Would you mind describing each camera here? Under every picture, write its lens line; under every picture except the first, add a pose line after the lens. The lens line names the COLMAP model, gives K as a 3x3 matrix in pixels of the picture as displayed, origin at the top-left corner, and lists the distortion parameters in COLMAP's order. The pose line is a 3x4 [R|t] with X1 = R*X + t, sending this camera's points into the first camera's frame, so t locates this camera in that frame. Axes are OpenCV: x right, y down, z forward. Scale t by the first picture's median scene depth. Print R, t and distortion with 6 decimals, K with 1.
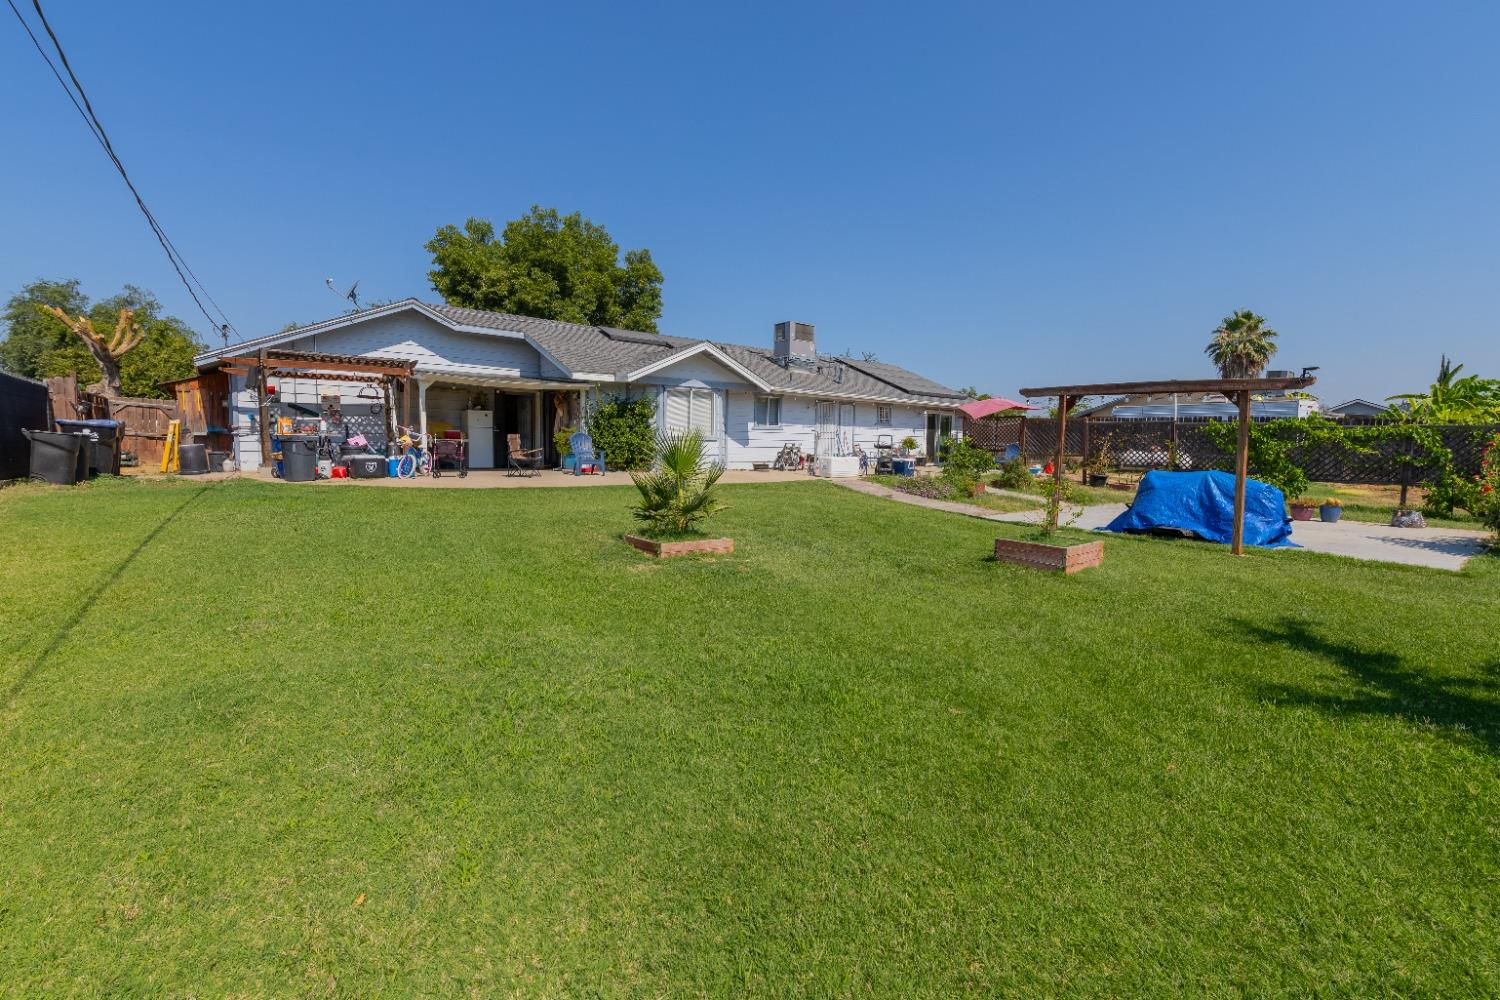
lens RADIAL K [[659.5, 0, 763.4], [0, 659.5, 498.7], [0, 0, 1]] dist [-0.000262, 0.000258]
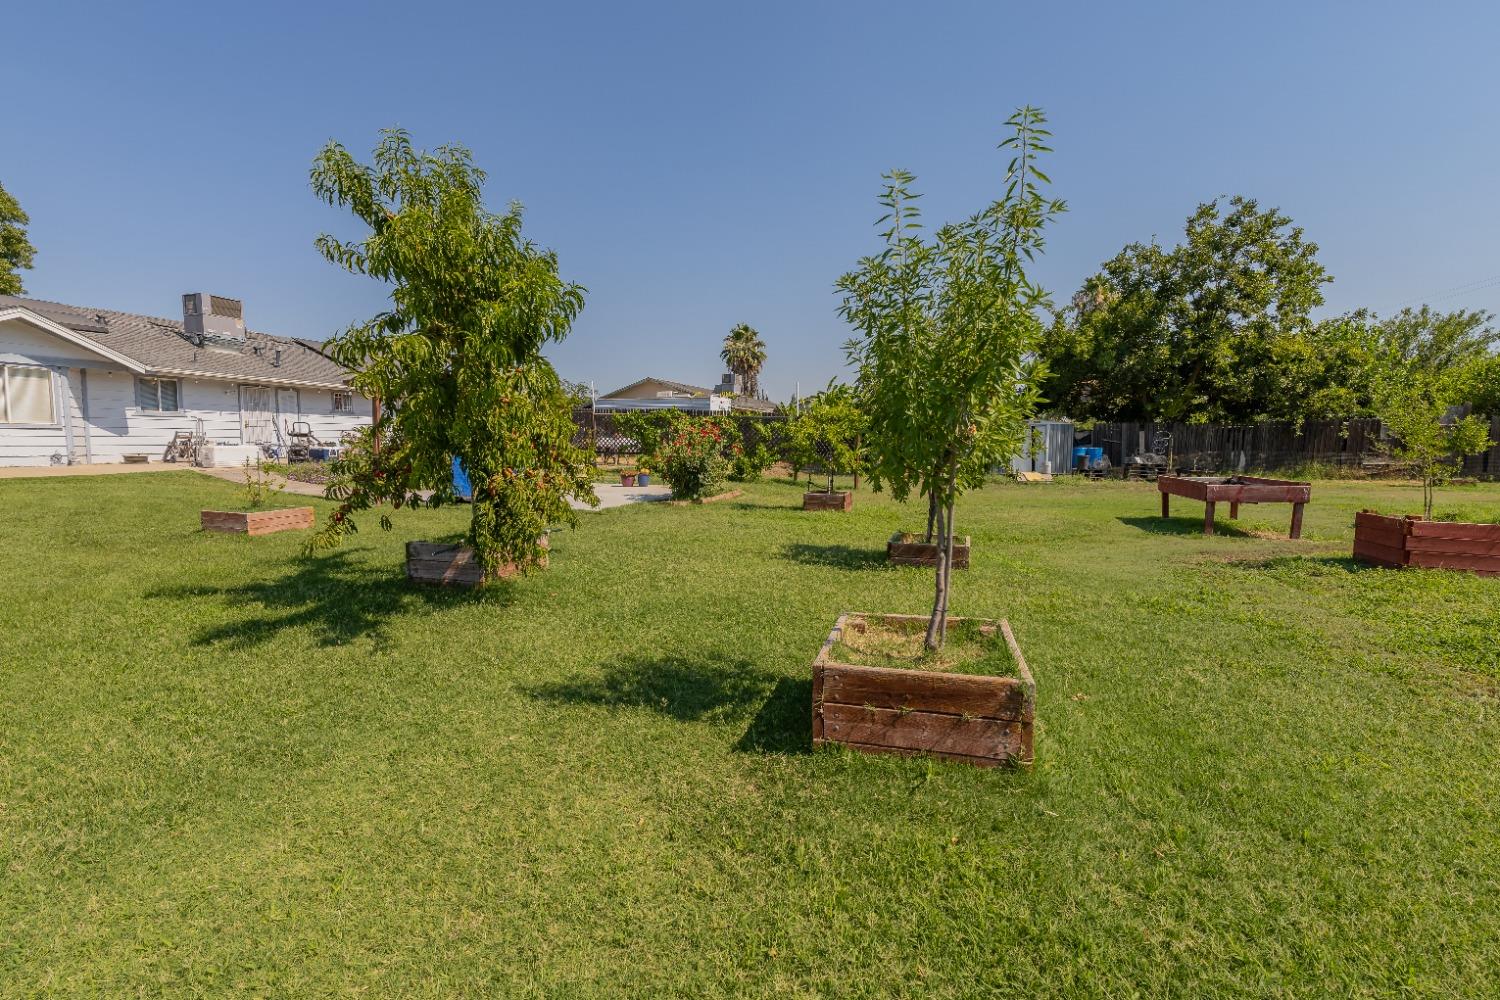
lens RADIAL K [[659.5, 0, 750.3], [0, 659.5, 498.7], [0, 0, 1]] dist [-0.000262, 0.000258]
pose [[0.834316, -0.060921, 0.547909, 0.184707], [0.053345, 0.998133, 0.029750, 0.019626], [-0.548699, 0.004407, 0.836008, -0.157634]]
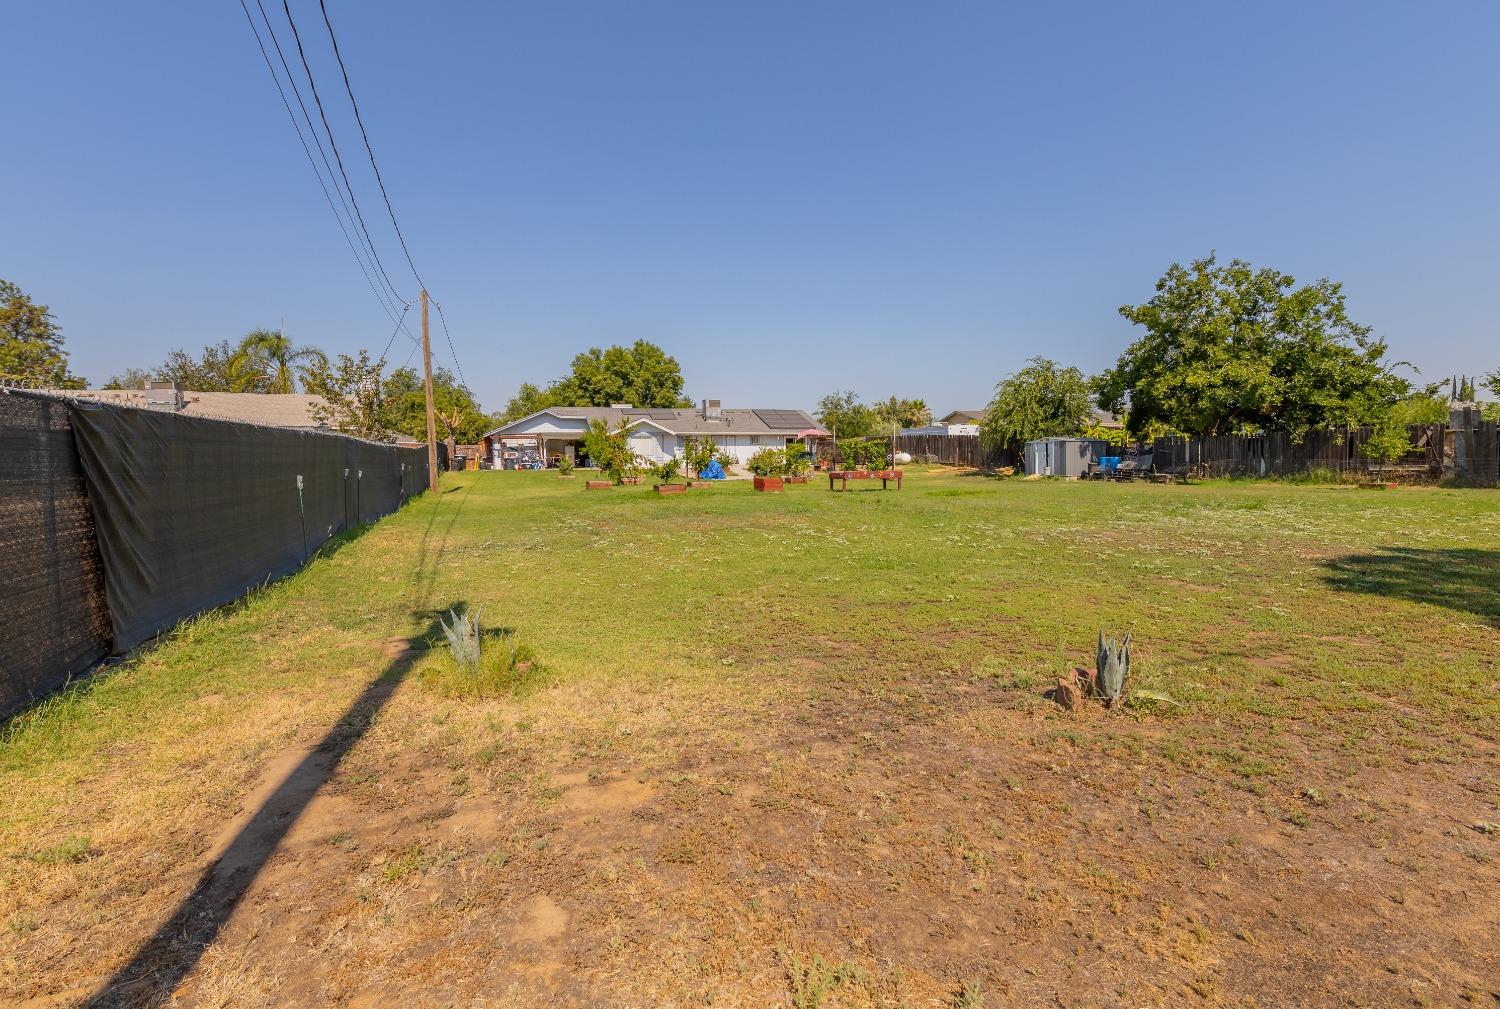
lens RADIAL K [[659.5, 0, 746.8], [0, 659.5, 498.8], [0, 0, 1]] dist [-0.000262, 0.000258]
pose [[0.952838, -0.007251, -0.303393, 1.011236], [0.001928, 0.999839, -0.017841, 0.122338], [0.303474, 0.016415, 0.952698, -1.265477]]
